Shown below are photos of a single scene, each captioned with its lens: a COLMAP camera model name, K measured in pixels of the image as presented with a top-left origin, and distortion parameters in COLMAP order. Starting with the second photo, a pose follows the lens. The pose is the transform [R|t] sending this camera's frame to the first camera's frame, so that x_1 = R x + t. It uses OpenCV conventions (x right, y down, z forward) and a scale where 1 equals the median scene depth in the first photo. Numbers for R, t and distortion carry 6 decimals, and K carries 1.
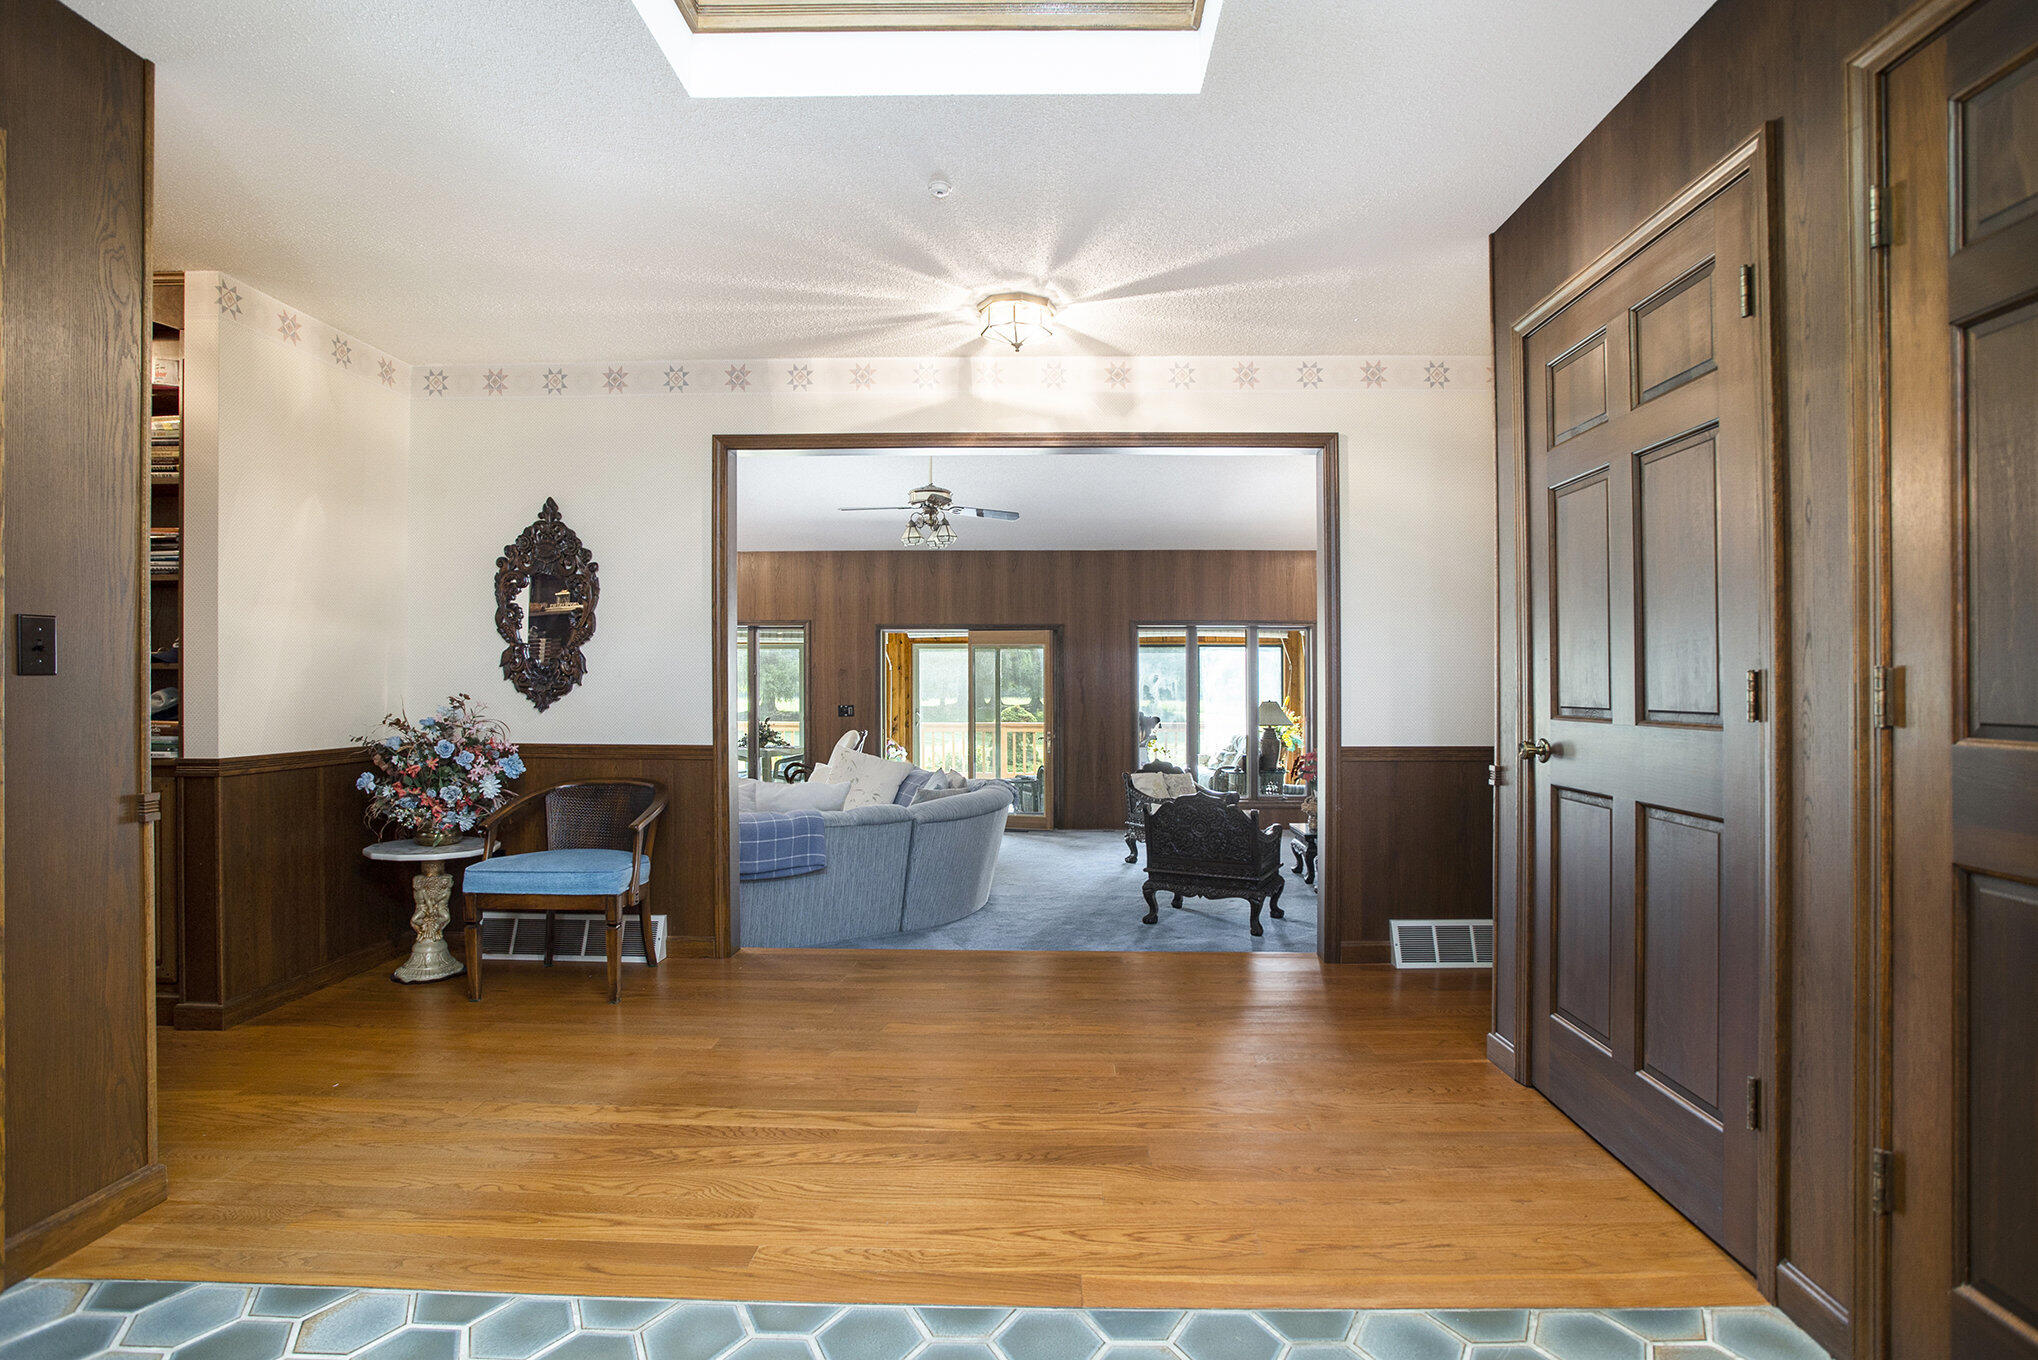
lens RADIAL K [[993.5, 0, 1035.0], [0, 993.5, 681.9], [0, 0, 1]] dist [-0.041439, 0.003572]
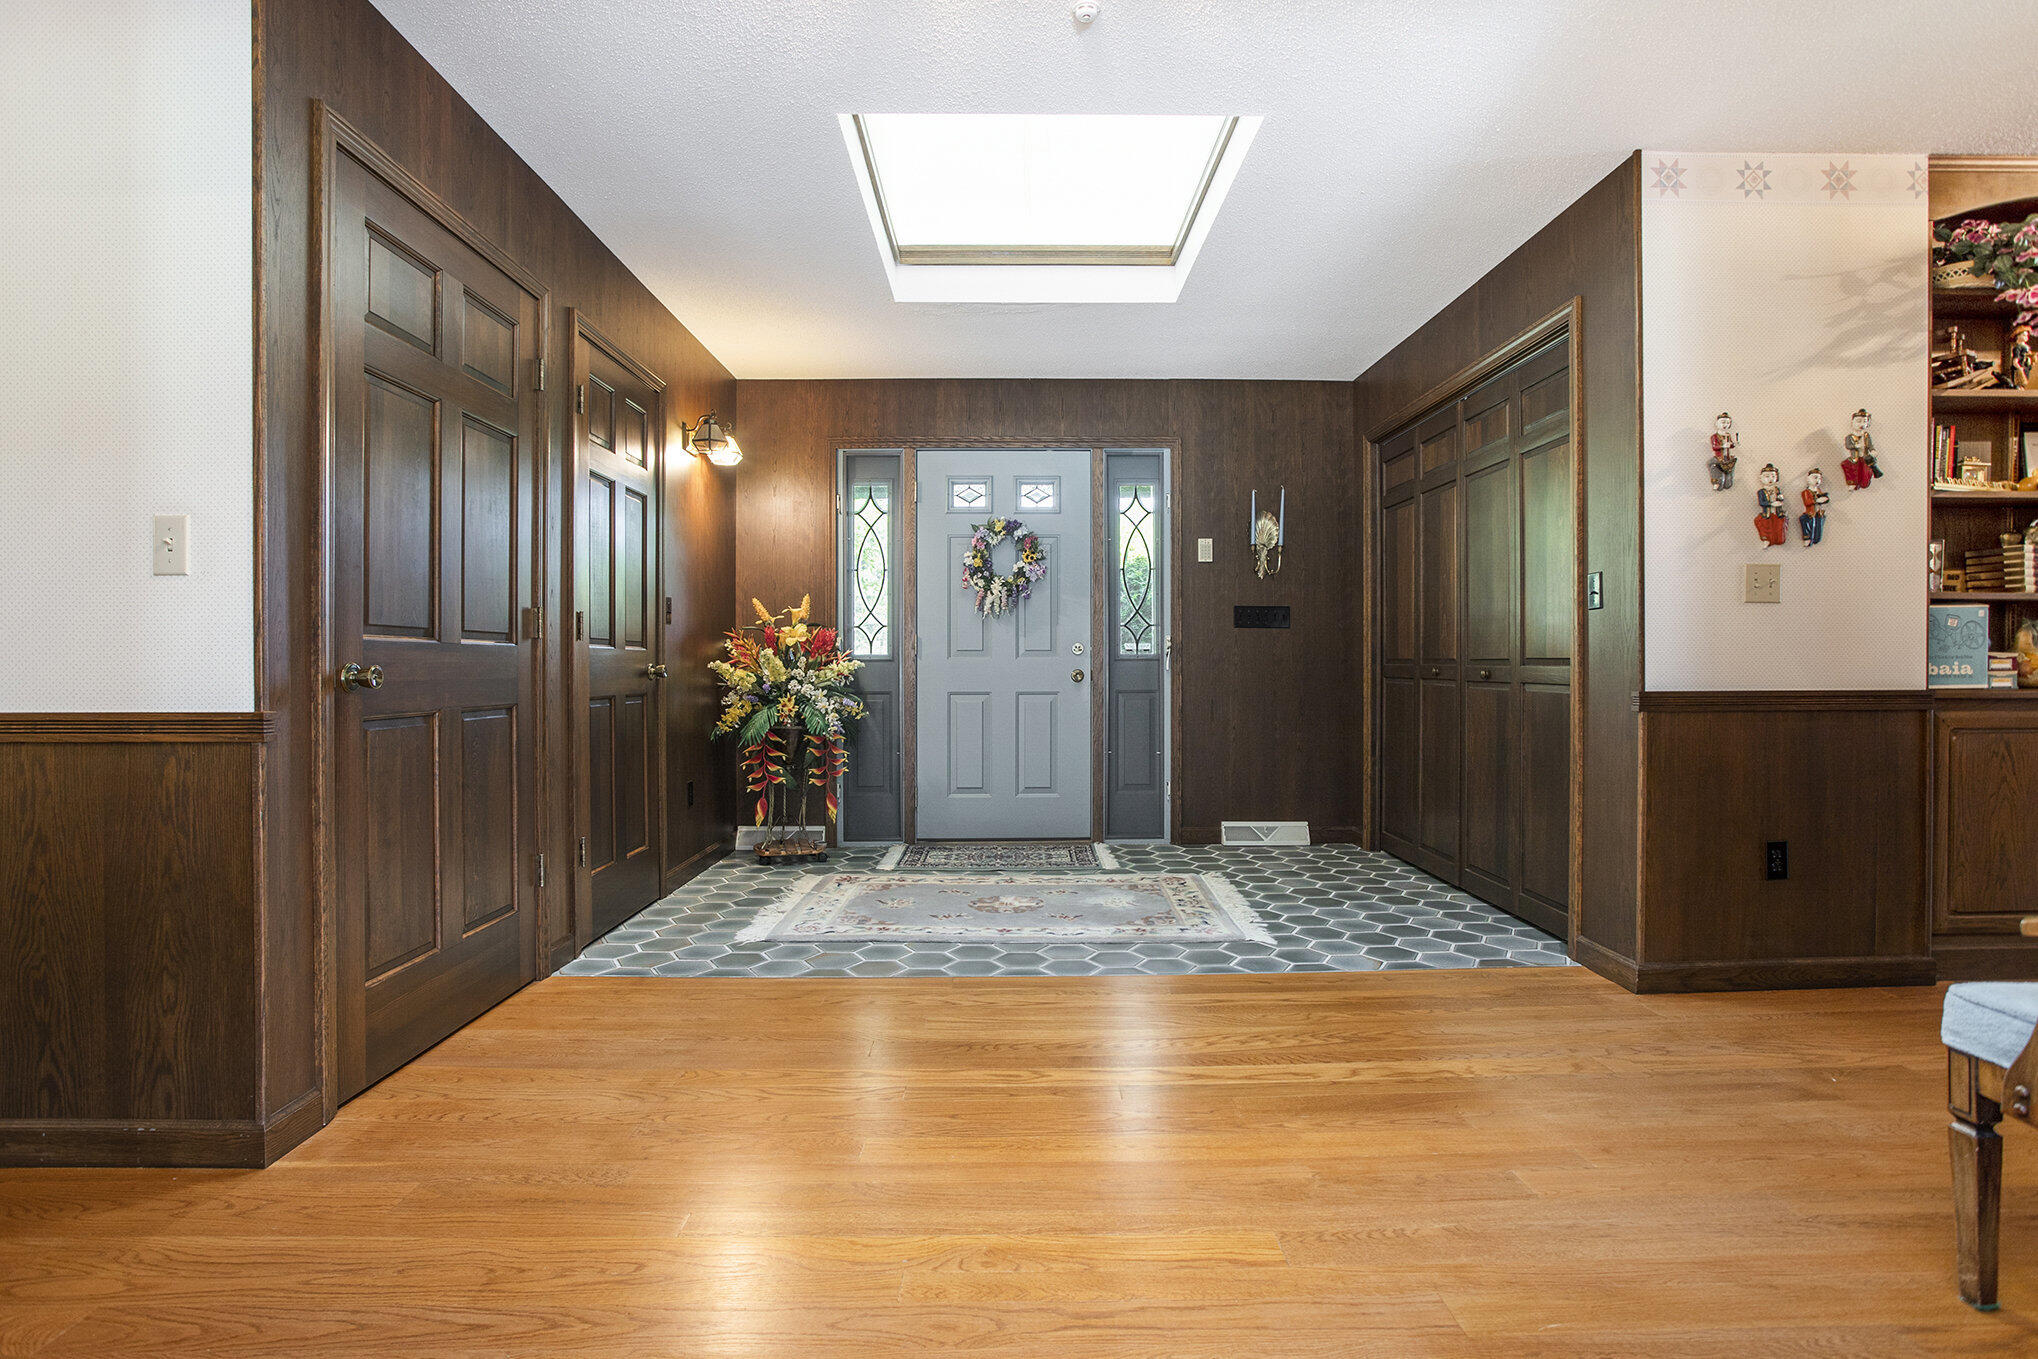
lens RADIAL K [[993.5, 0, 1021.9], [0, 993.5, 671.2], [0, 0, 1]] dist [-0.041439, 0.003572]
pose [[-0.999212, 0.001027, -0.039669, -0.001843], [0.000944, 0.999997, 0.002111, 0.088987], [0.039671, 0.002072, -0.999211, 2.360431]]
